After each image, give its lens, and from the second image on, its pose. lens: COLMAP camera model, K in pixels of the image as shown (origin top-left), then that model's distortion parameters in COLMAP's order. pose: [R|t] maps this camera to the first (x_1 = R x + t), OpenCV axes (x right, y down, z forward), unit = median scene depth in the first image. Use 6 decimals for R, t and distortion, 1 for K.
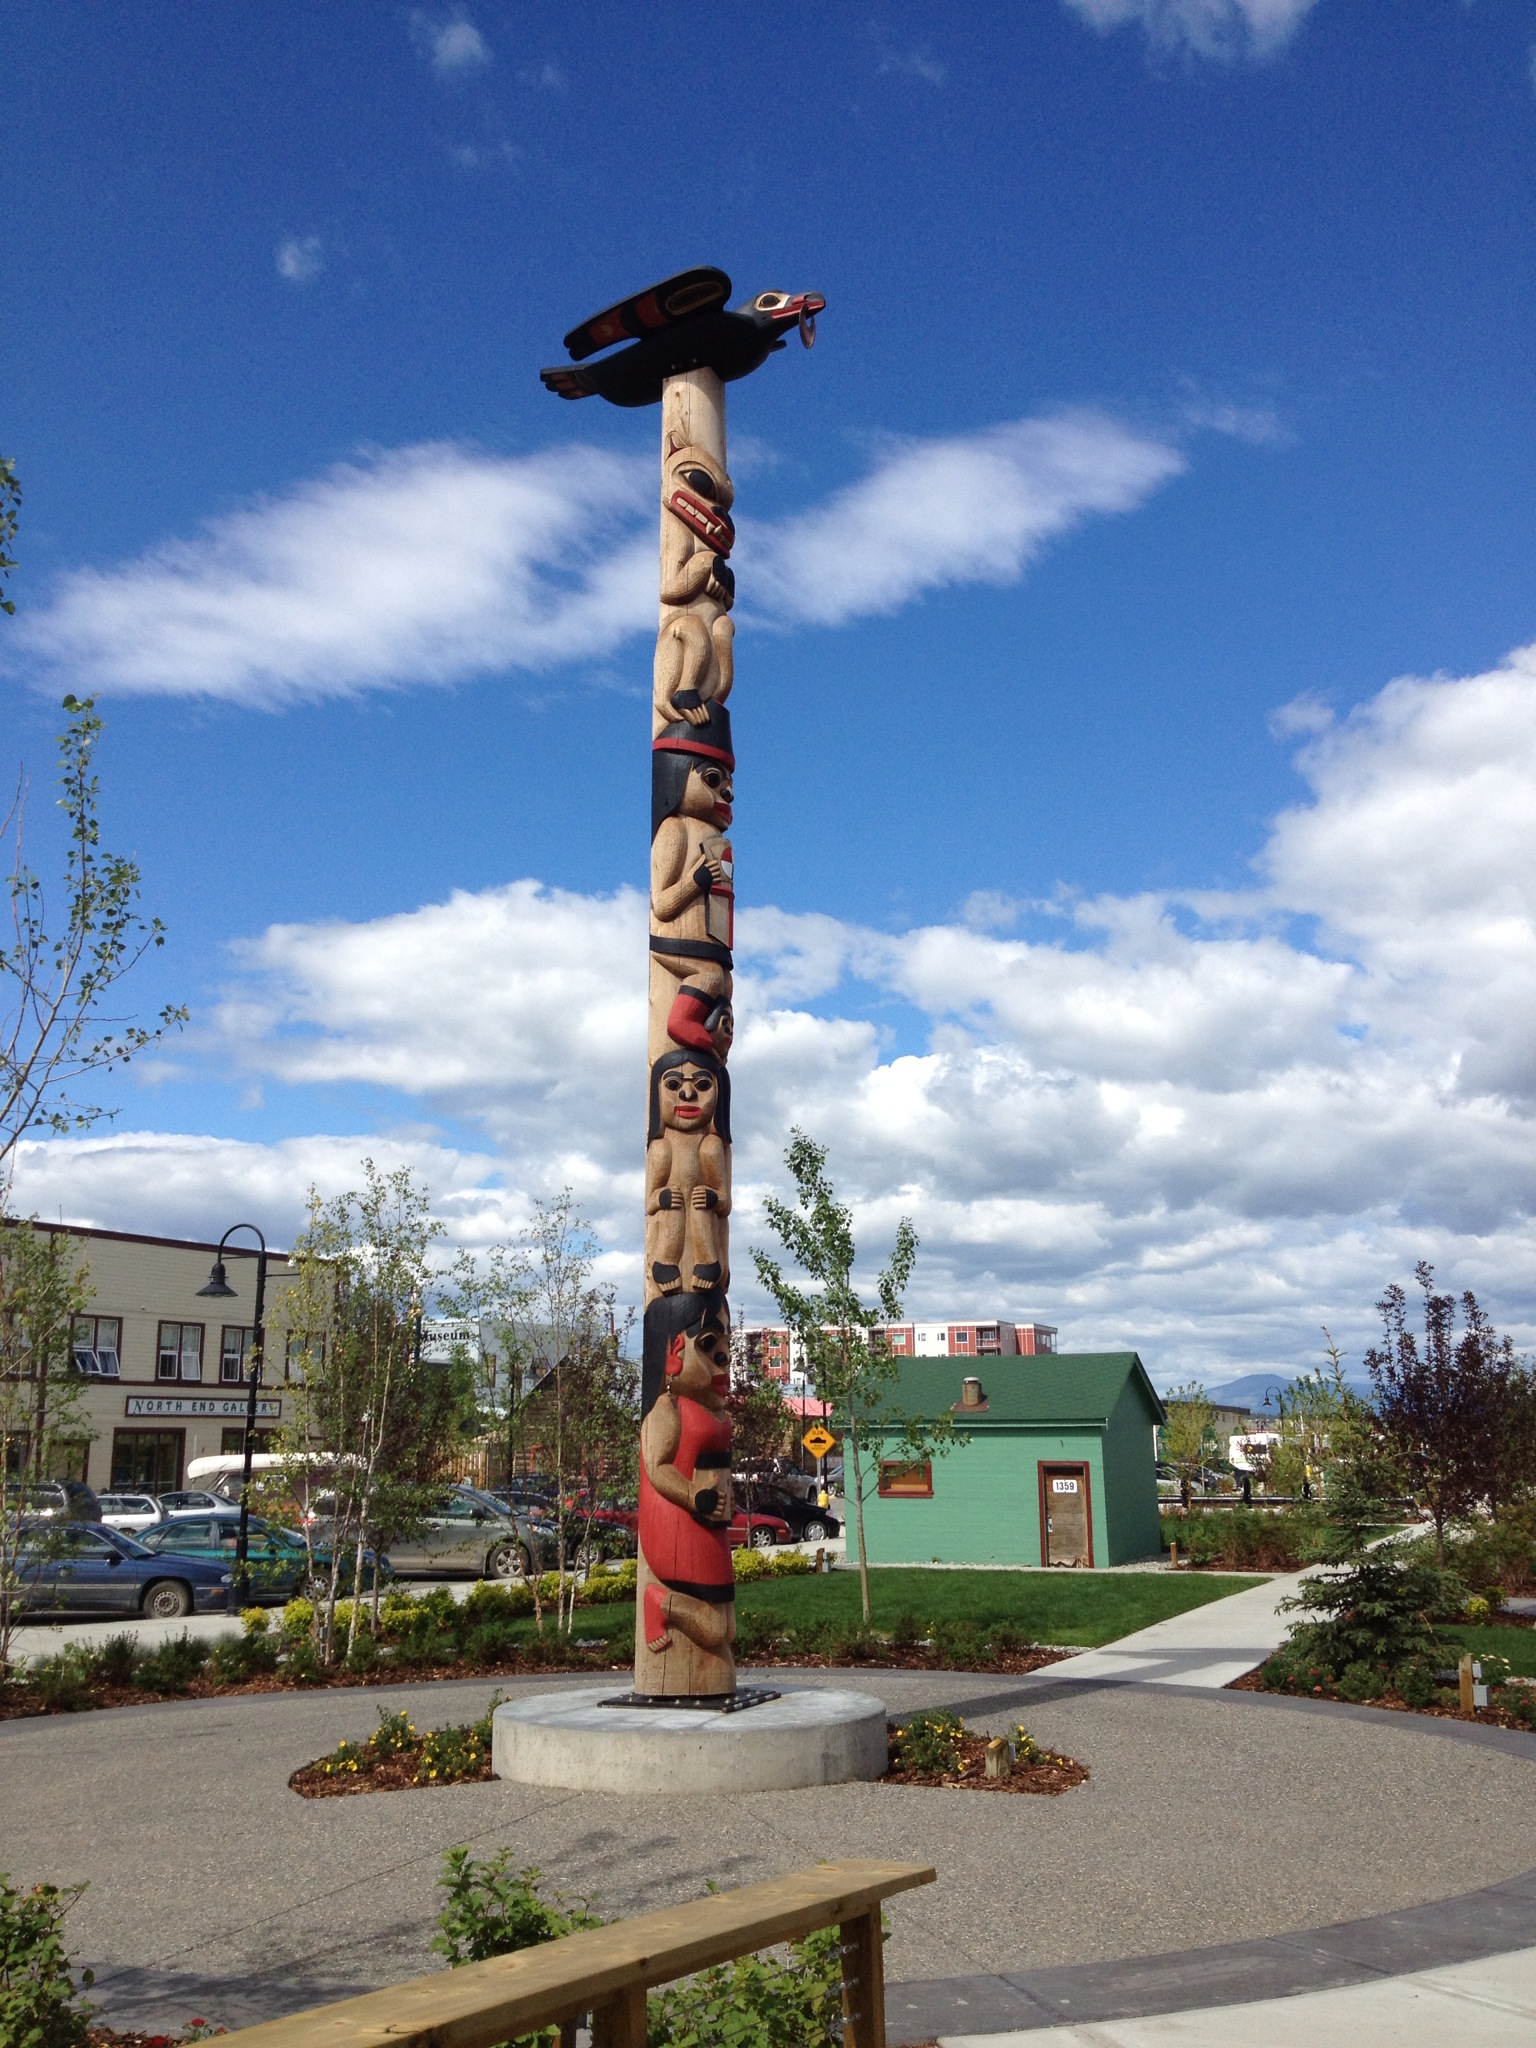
lens RADIAL K [[2040.1, 0, 775.8], [0, 2040.1, 1028.7], [0, 0, 1]] dist [0.012203, 0.000000]
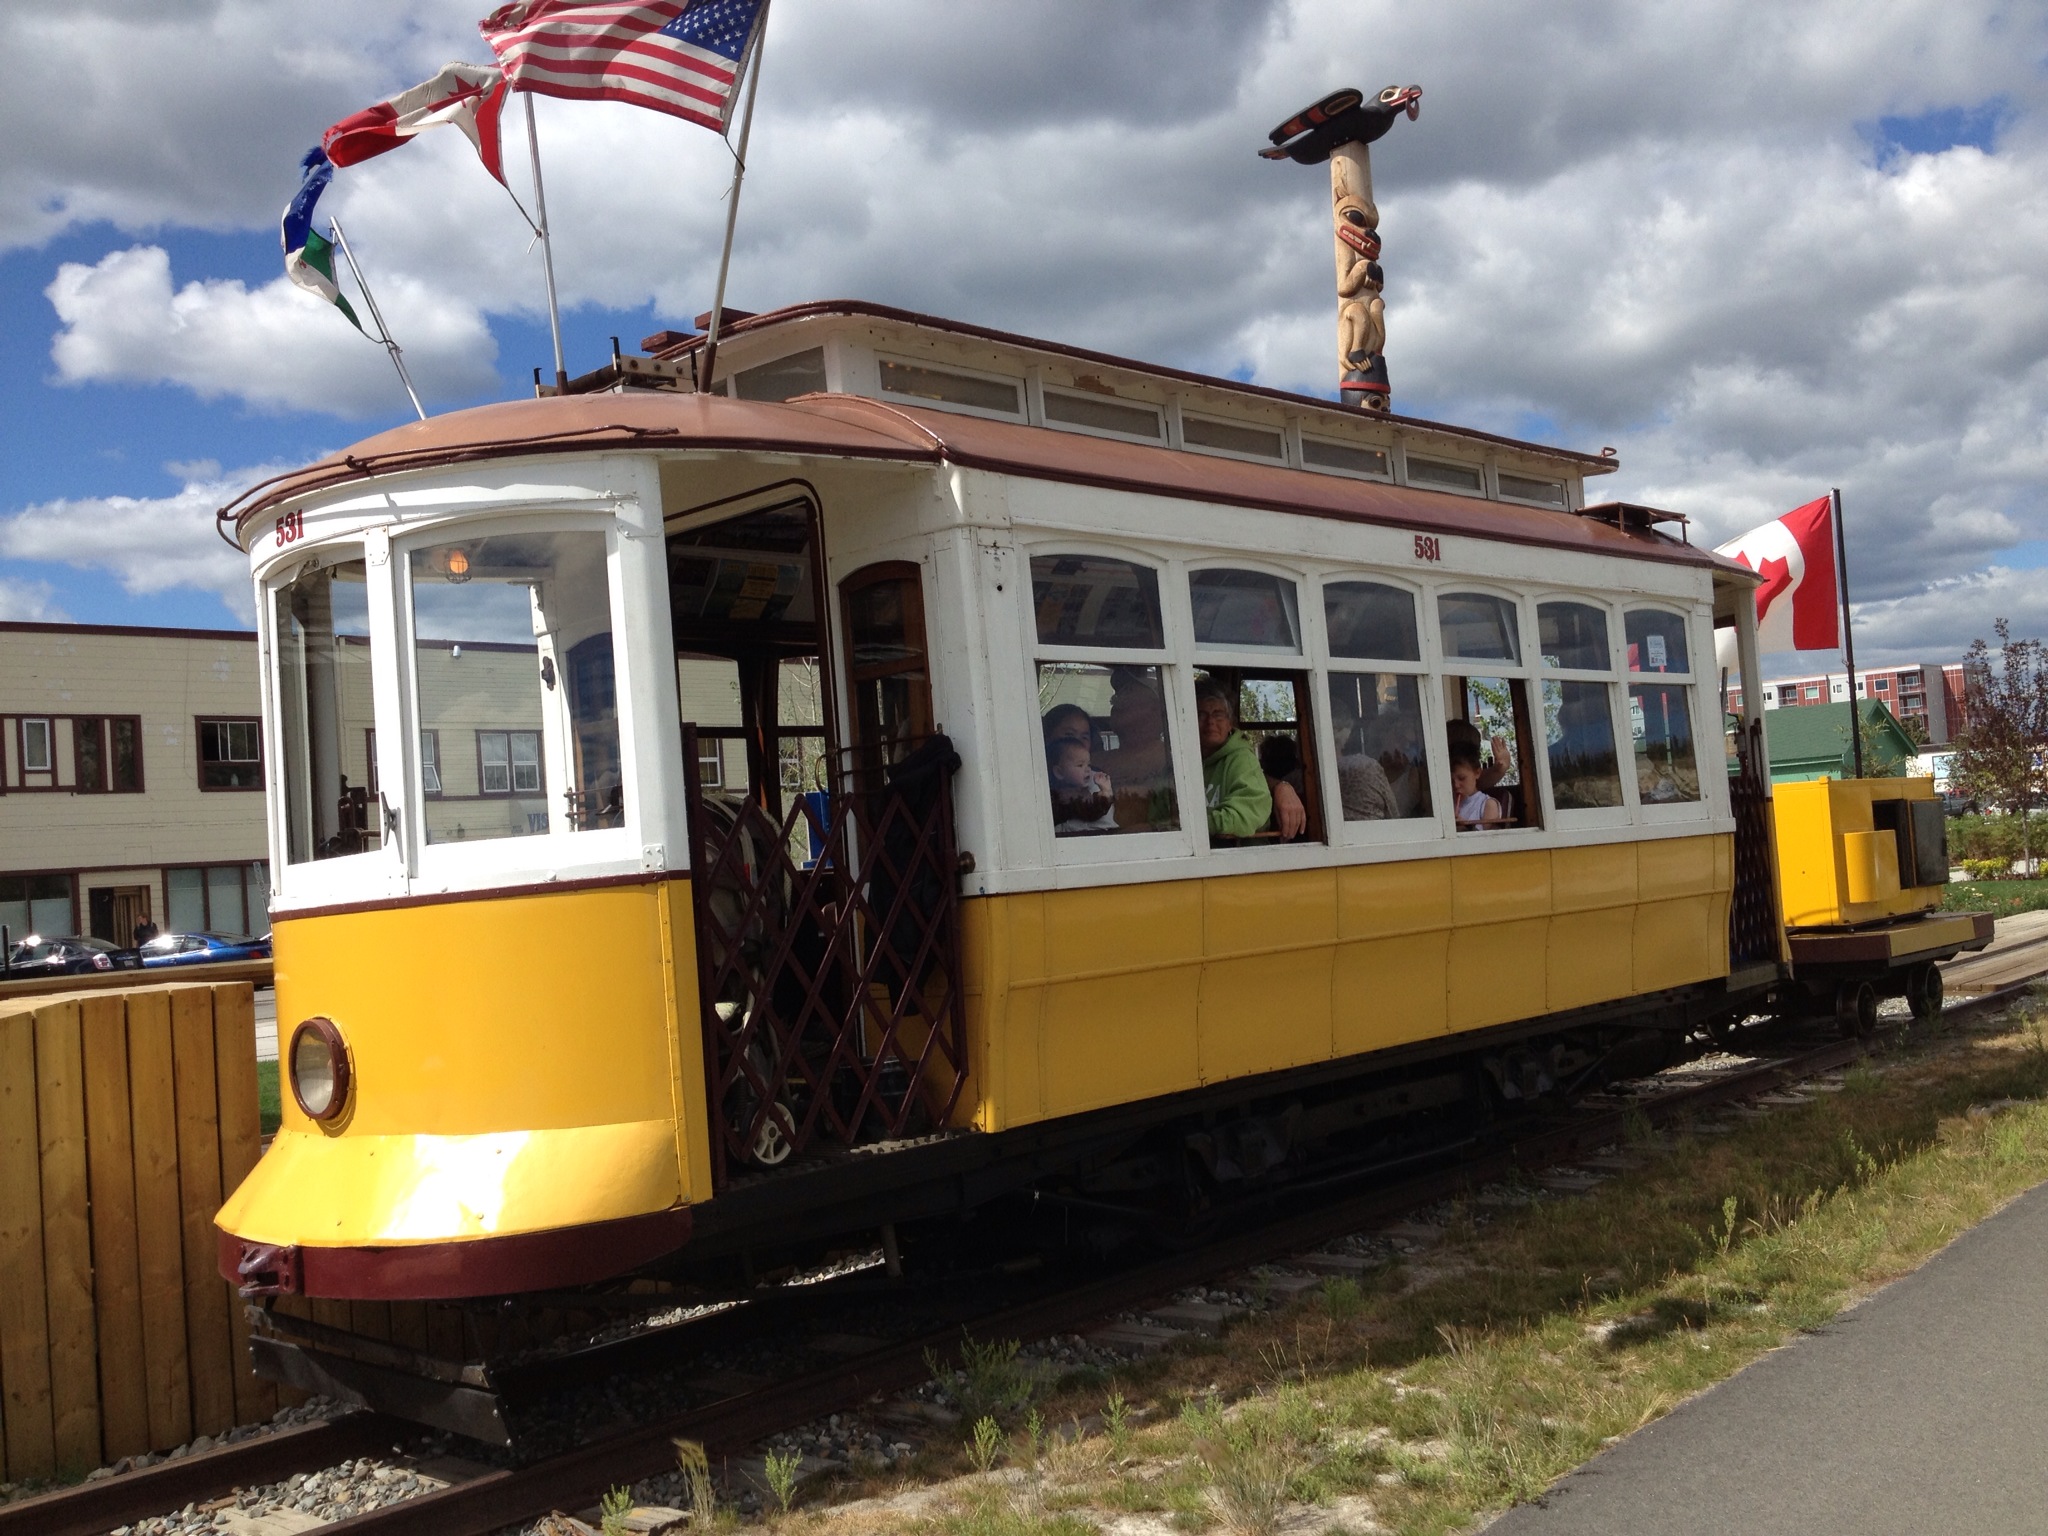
lens RADIAL K [[2040.1, 0, 1025.5], [0, 2040.1, 767.4], [0, 0, 1]] dist [0.012203, 0.000000]
pose [[0.948097, -0.072660, -0.309570, 0.192023], [0.123888, 0.981021, 0.149165, -0.108981], [0.292856, -0.179775, 0.939104, -0.732643]]
